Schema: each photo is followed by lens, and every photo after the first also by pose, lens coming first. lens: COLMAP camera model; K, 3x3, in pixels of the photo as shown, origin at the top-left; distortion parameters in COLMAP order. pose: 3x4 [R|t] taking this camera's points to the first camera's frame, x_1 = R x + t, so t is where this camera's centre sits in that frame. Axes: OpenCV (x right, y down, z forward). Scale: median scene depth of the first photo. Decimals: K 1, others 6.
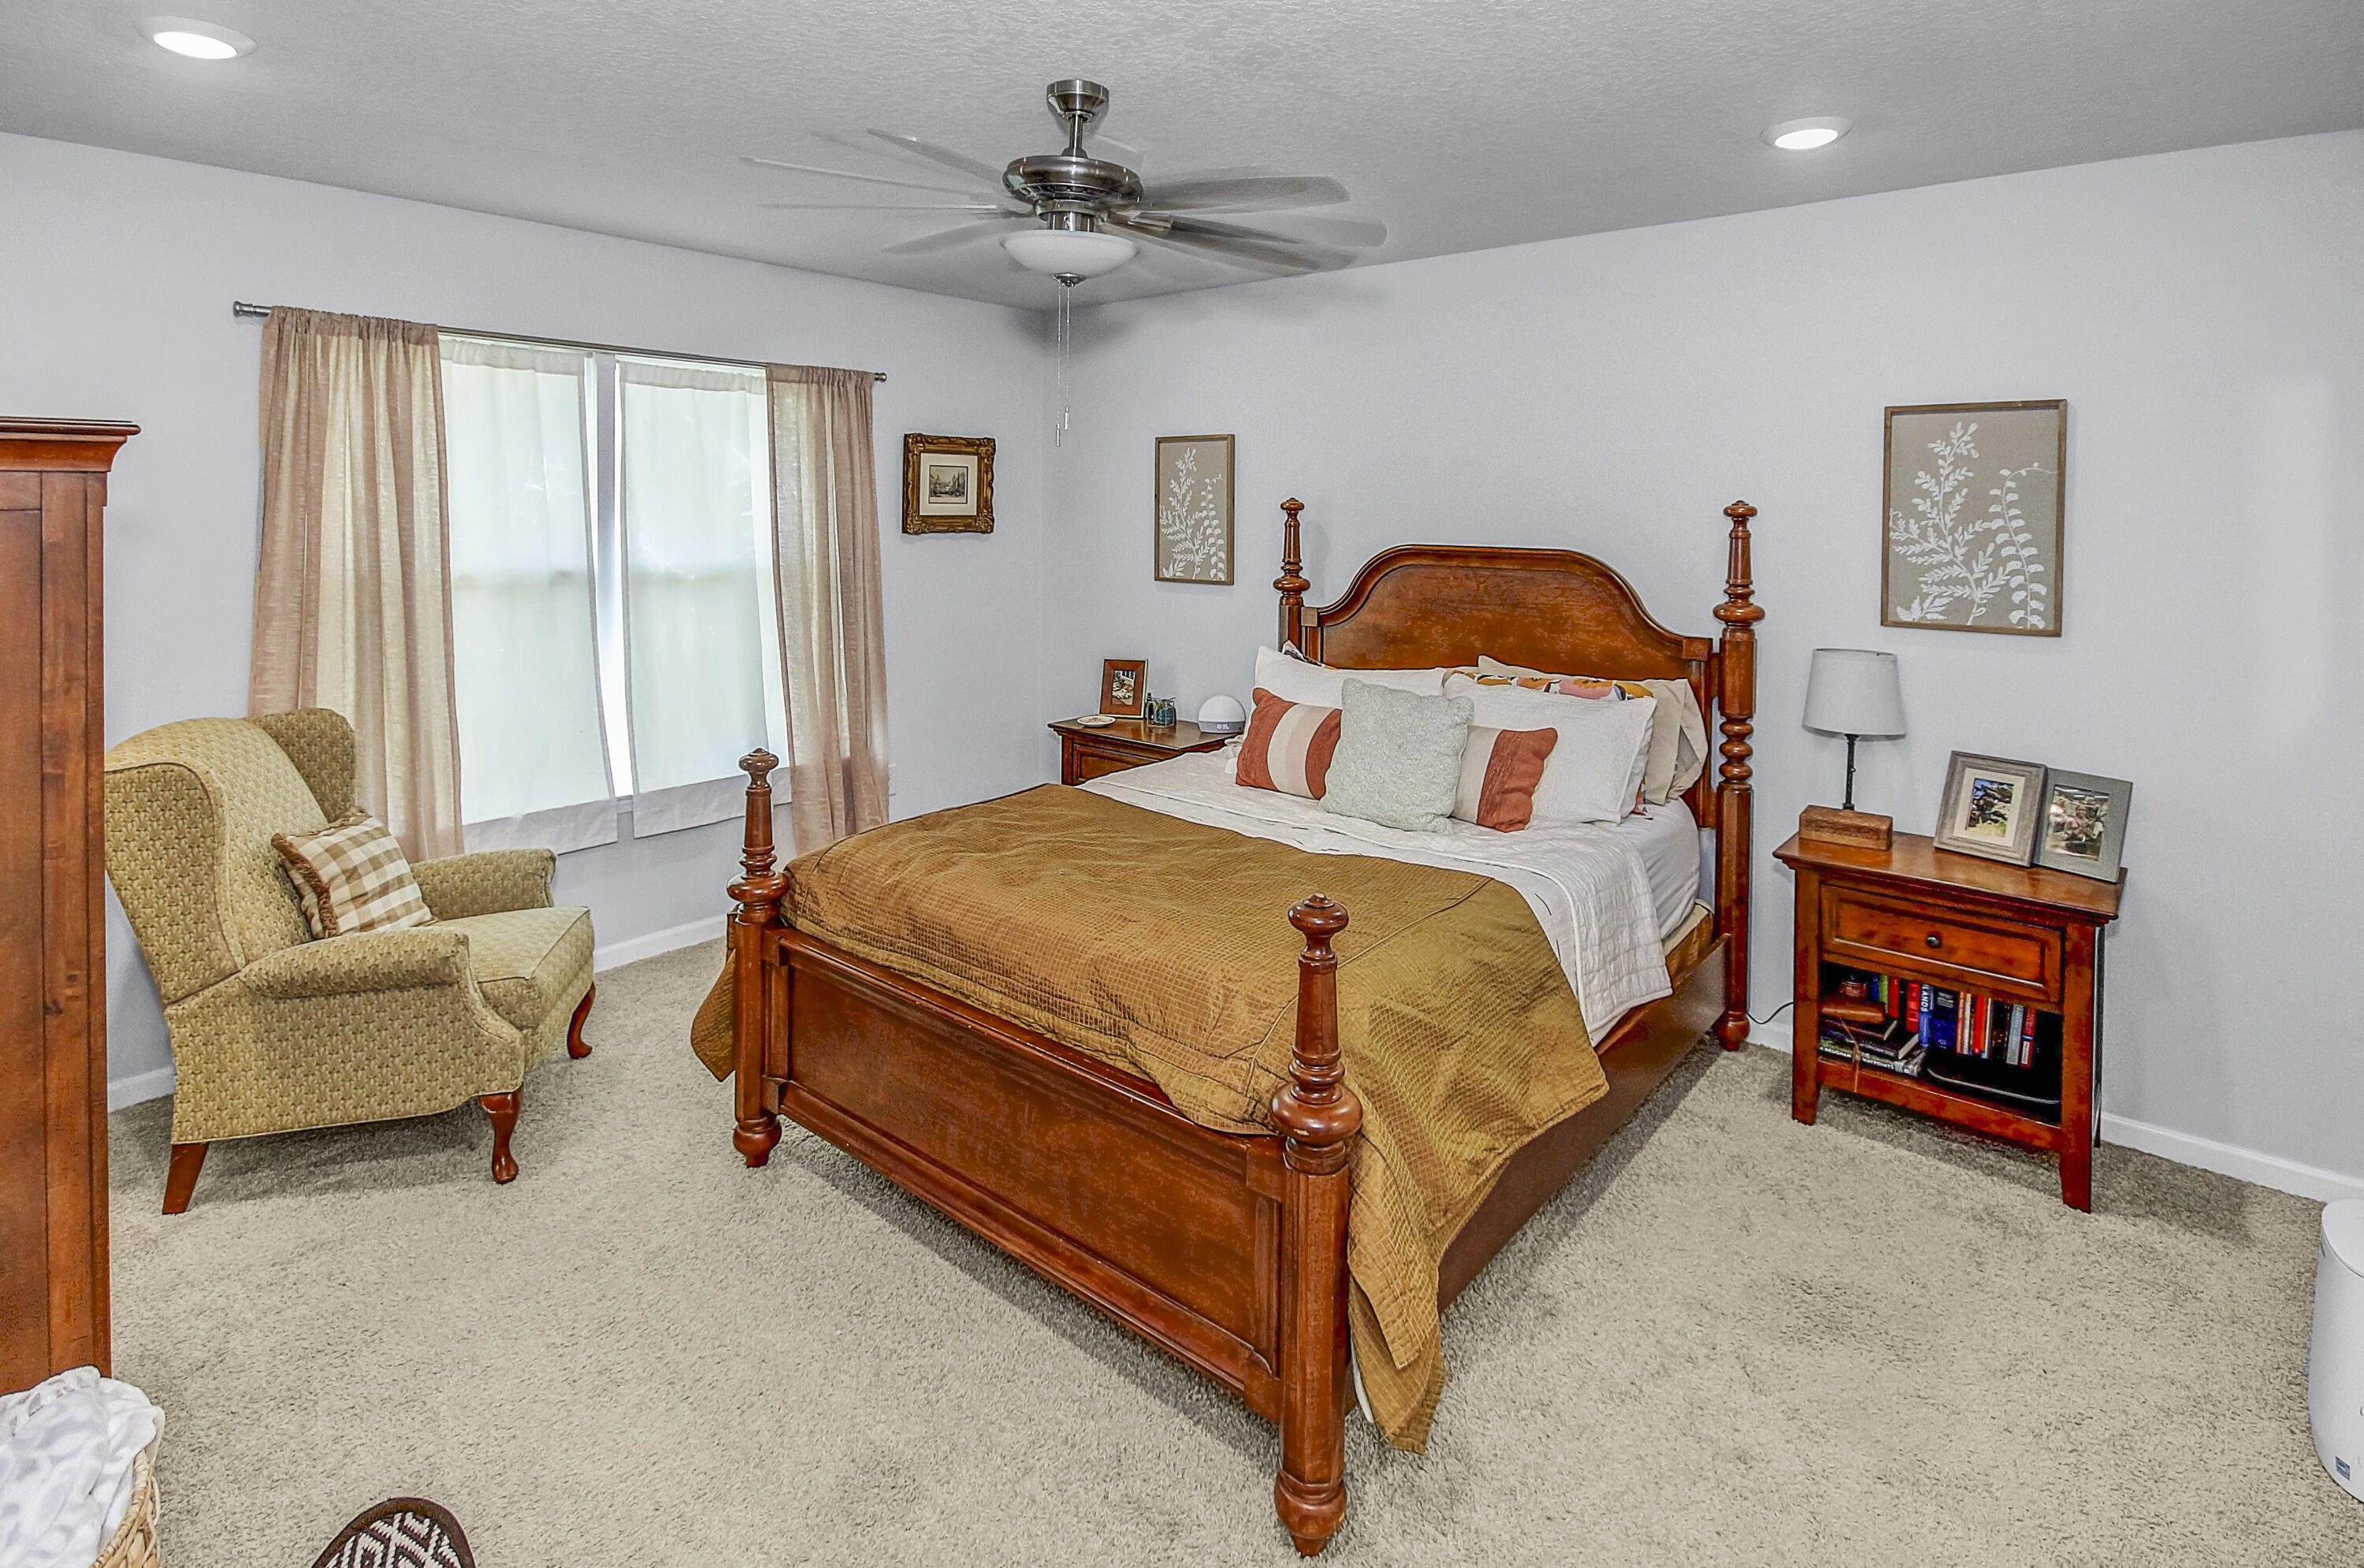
lens RADIAL K [[1162.6, 0, 1179.7], [0, 1162.6, 534.8], [0, 0, 1]] dist [0.002432, 0.000216]
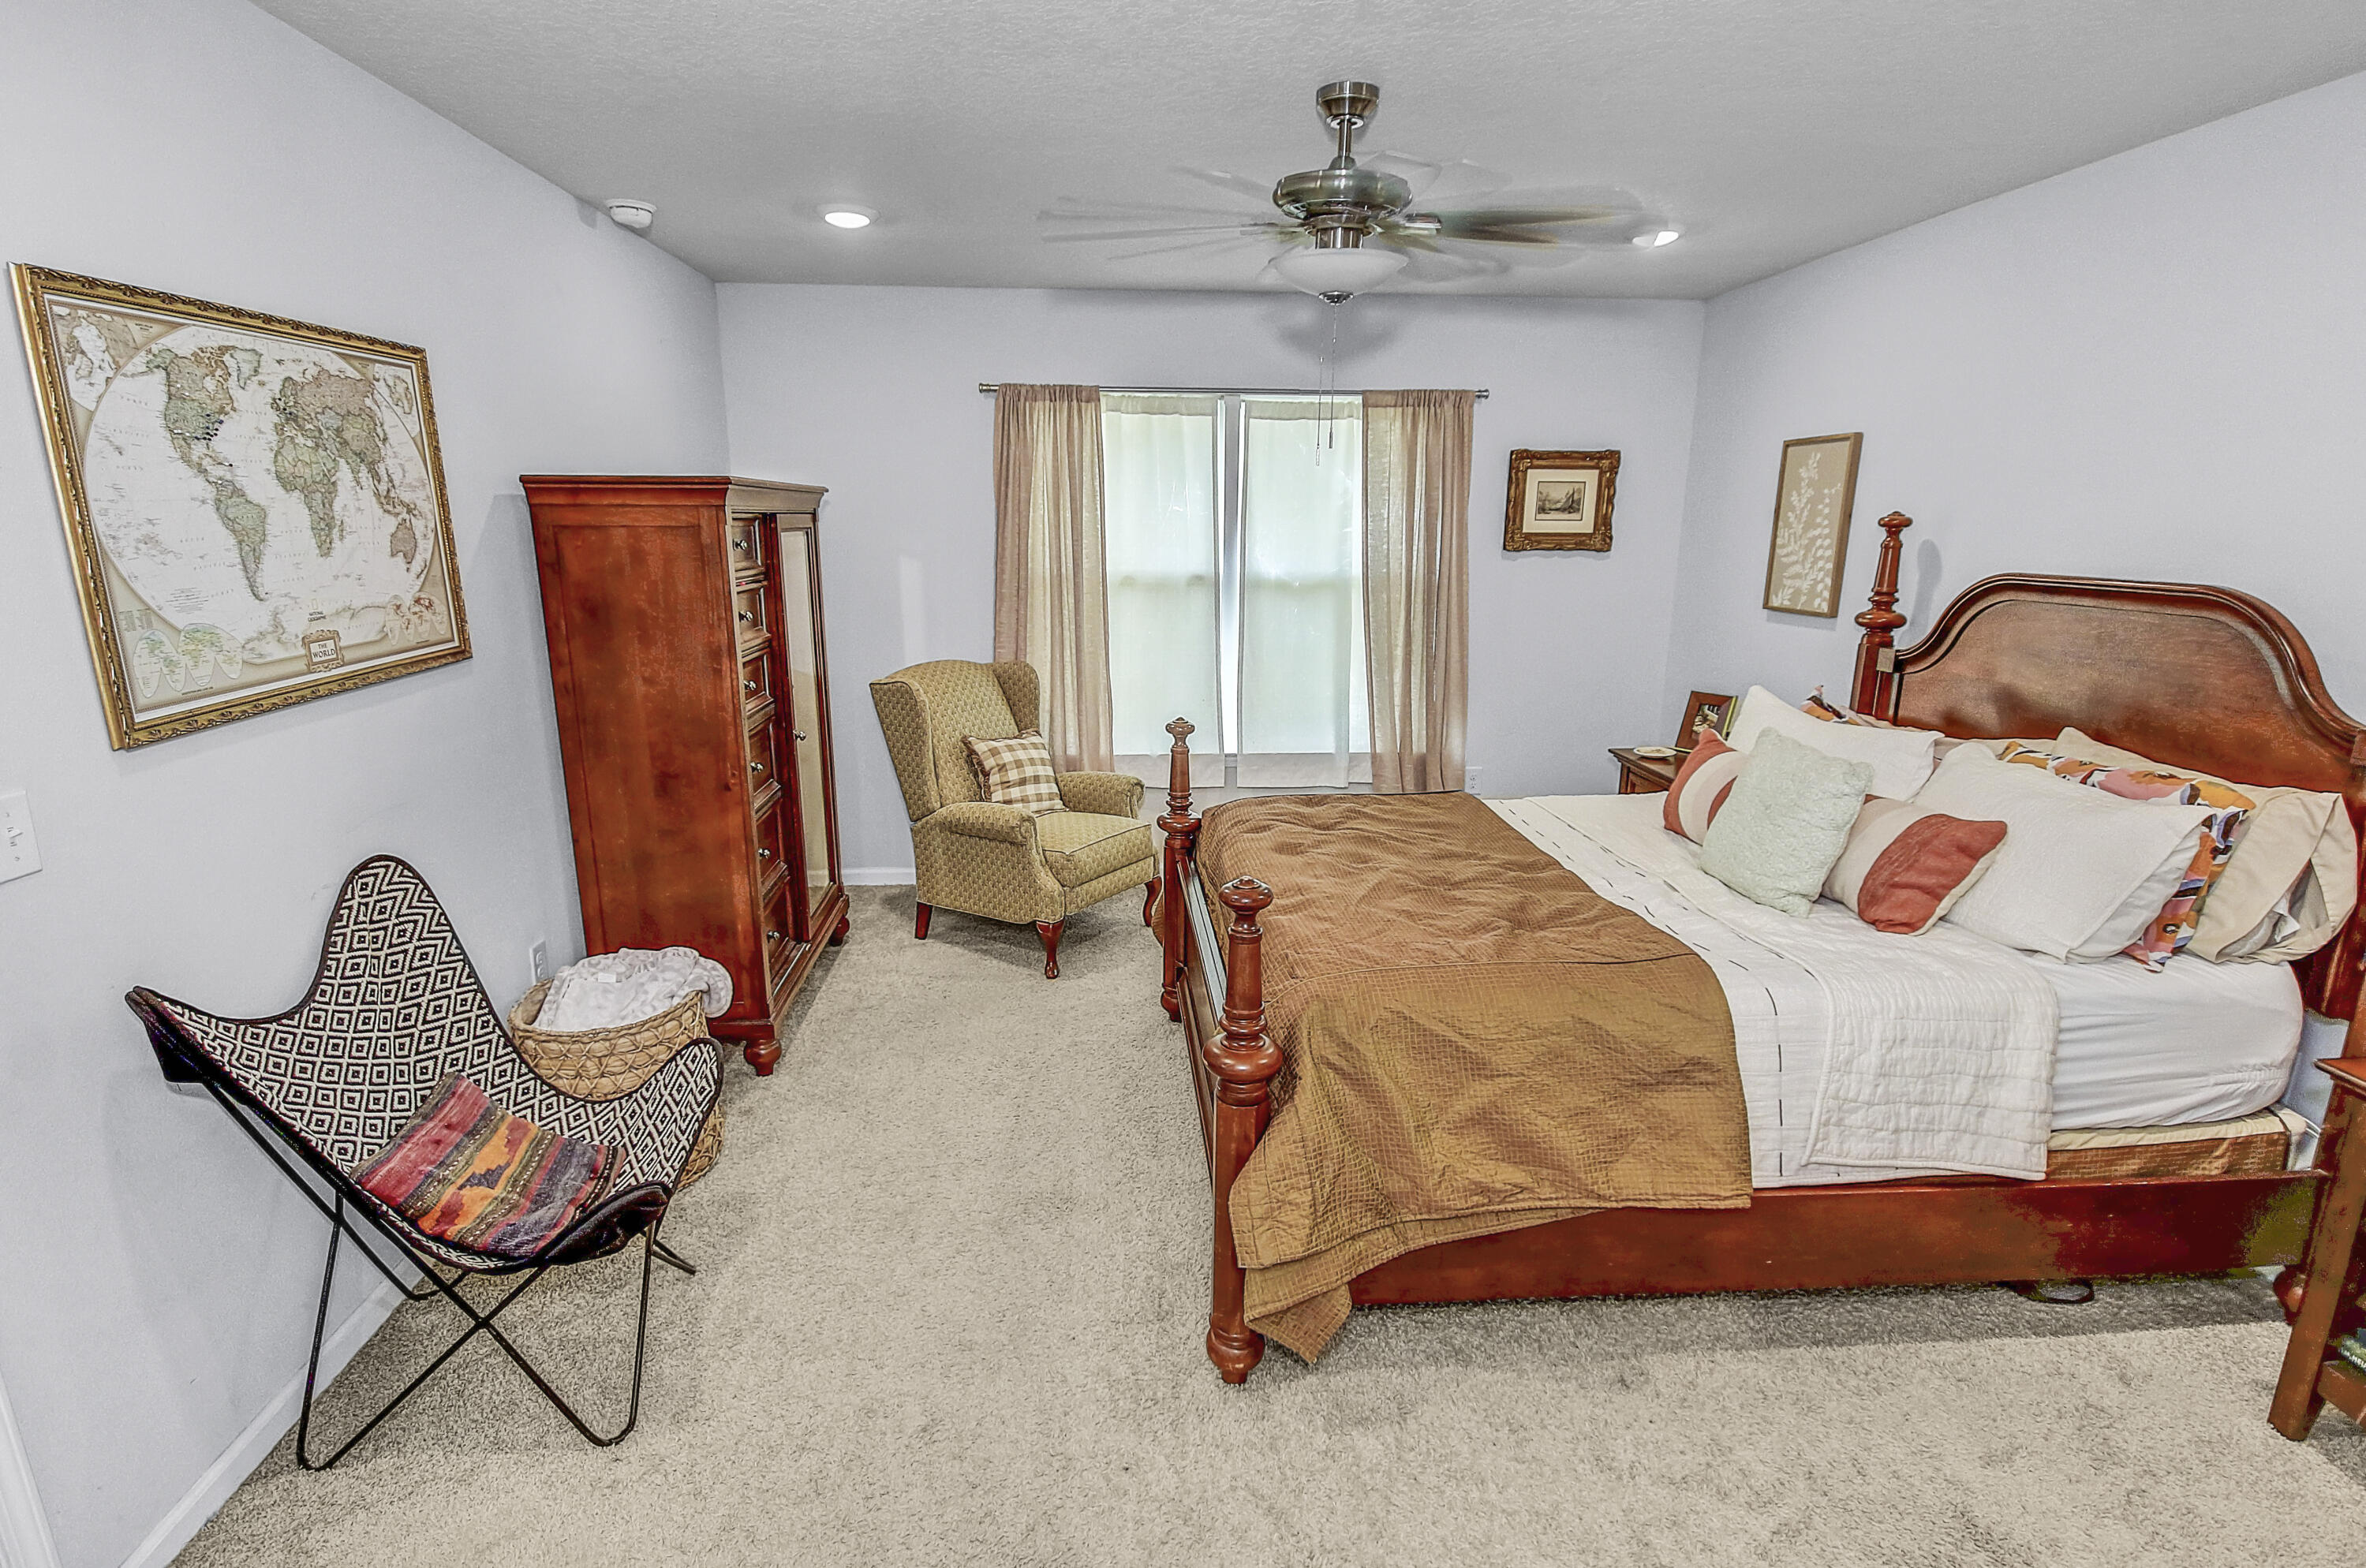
lens RADIAL K [[1123.0, 0, 1183.0], [0, 1123.0, 784.0], [0, 0, 1]] dist [-0.000468, -0.000285]
pose [[0.705053, 0.157981, -0.691334, 0.380942], [-0.015912, 0.978149, 0.207295, -0.000570], [0.708976, -0.135153, 0.692161, 0.103070]]
